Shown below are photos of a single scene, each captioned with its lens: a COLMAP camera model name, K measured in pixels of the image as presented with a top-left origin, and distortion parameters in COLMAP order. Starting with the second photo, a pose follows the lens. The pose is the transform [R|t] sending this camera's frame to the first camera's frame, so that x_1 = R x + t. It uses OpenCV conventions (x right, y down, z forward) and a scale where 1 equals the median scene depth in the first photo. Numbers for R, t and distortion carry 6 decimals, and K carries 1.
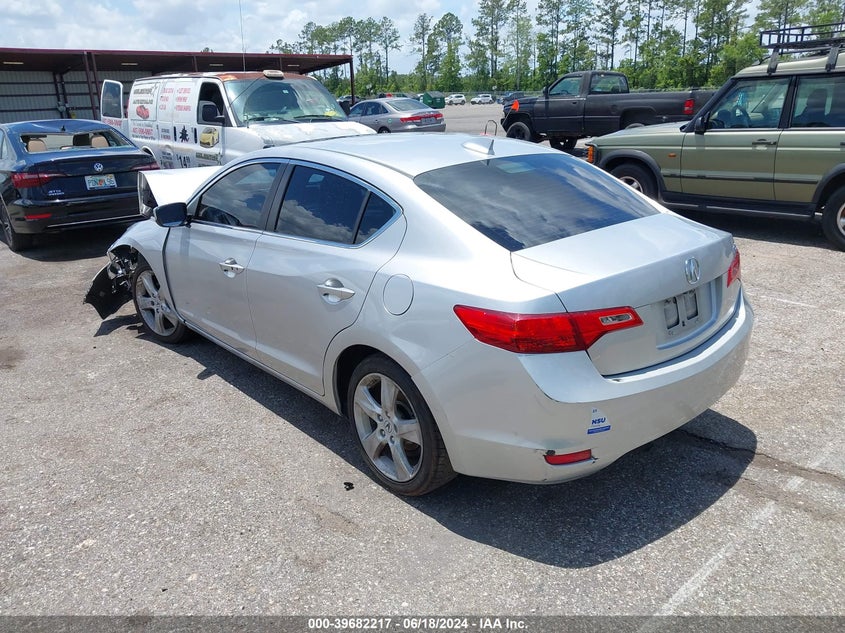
lens RADIAL K [[673.4, 0, 421.3], [0, 673.4, 315.7], [0, 0, 1]] dist [-0.000683, 0.003788]
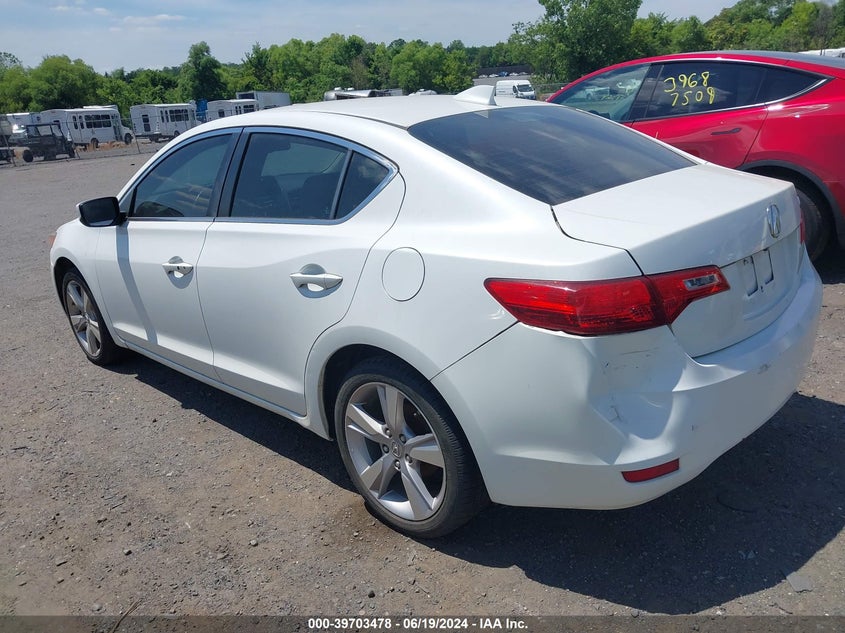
lens RADIAL K [[673.4, 0, 421.3], [0, 673.4, 315.7], [0, 0, 1]] dist [-0.000683, 0.003788]
pose [[0.995396, -0.065601, 0.069875, -0.064119], [0.067070, 0.997570, -0.018884, 0.028869], [-0.068466, 0.023483, 0.997377, 0.219495]]
